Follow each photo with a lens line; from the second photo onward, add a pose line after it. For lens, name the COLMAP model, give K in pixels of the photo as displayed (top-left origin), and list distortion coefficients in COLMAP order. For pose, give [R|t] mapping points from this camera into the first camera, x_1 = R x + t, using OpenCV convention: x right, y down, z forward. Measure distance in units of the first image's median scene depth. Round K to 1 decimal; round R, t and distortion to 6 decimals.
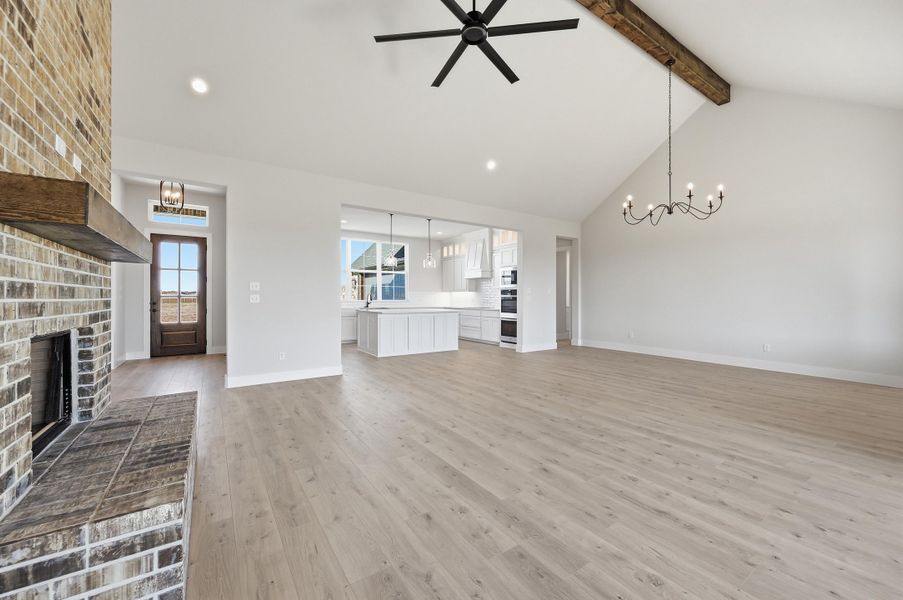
lens RADIAL K [[357.0, 0, 453.1], [0, 357.0, 292.0], [0, 0, 1]] dist [-0.000864, 0.000398]
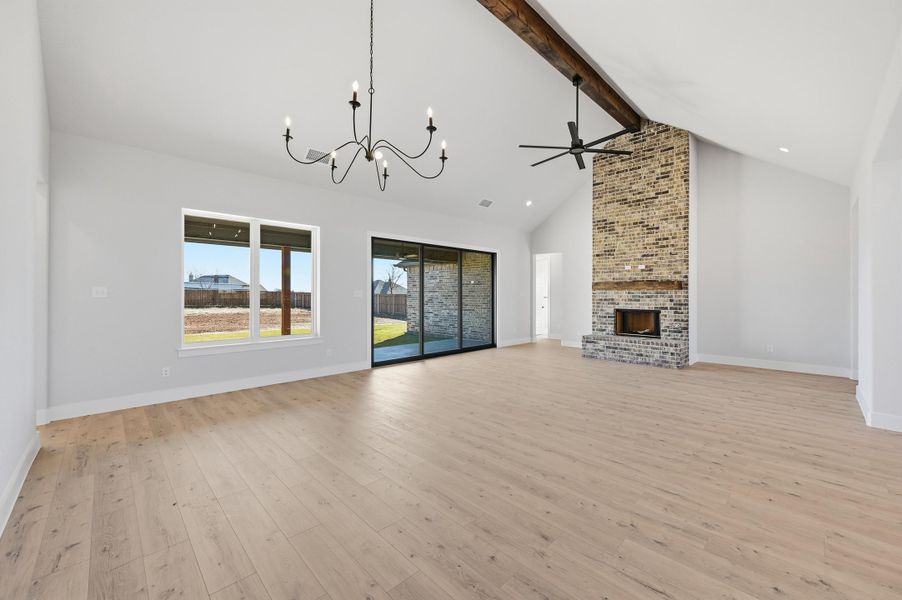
lens RADIAL K [[356.6, 0, 454.3], [0, 356.6, 294.5], [0, 0, 1]] dist [-0.000864, 0.000398]
pose [[-0.984498, -0.000350, -0.175394, 0.912616], [0.001949, 0.999914, -0.012933, -0.004650], [0.175384, -0.013075, -0.984413, 2.510518]]
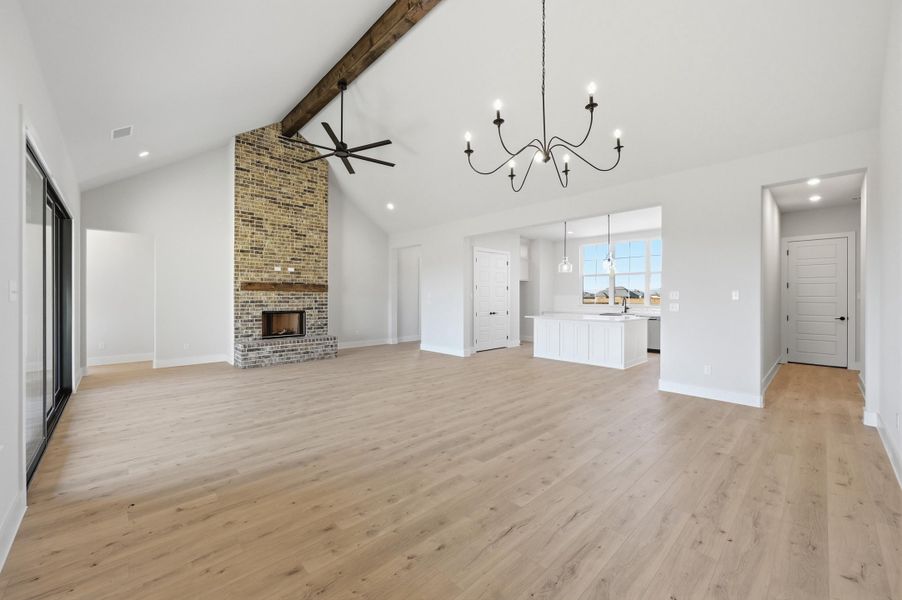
lens RADIAL K [[356.6, 0, 454.6], [0, 356.6, 298.3], [0, 0, 1]] dist [-0.000864, 0.000398]
pose [[0.163534, 0.003816, -0.986530, 1.805581], [0.010541, 0.999929, 0.005615, -0.017967], [0.986481, -0.011317, 0.163482, 1.224373]]
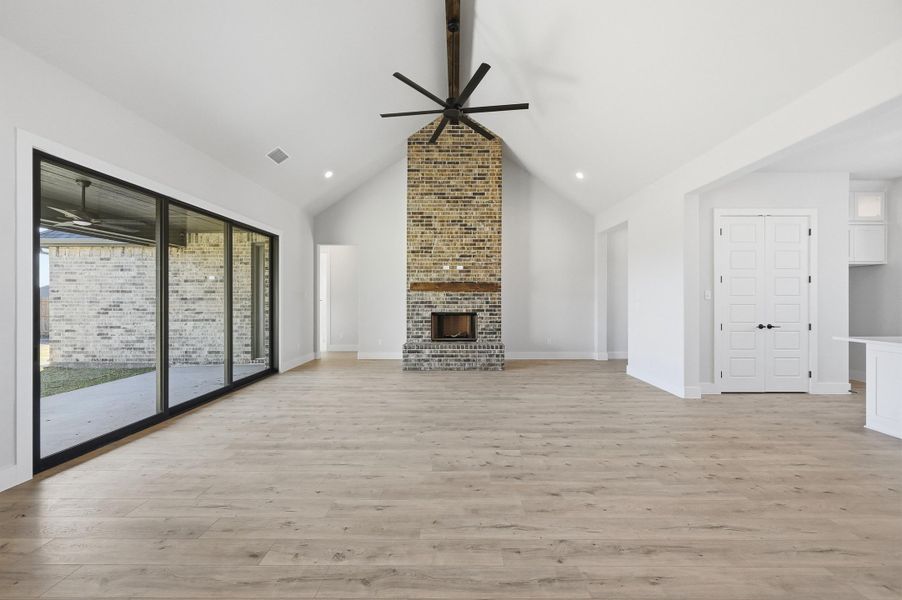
lens RADIAL K [[356.6, 0, 455.1], [0, 356.6, 298.4], [0, 0, 1]] dist [-0.000864, 0.000398]
pose [[-0.566303, -0.001137, -0.824197, 1.132265], [0.009709, 0.999920, -0.008051, -0.003059], [0.824140, -0.012561, -0.566247, 1.722796]]
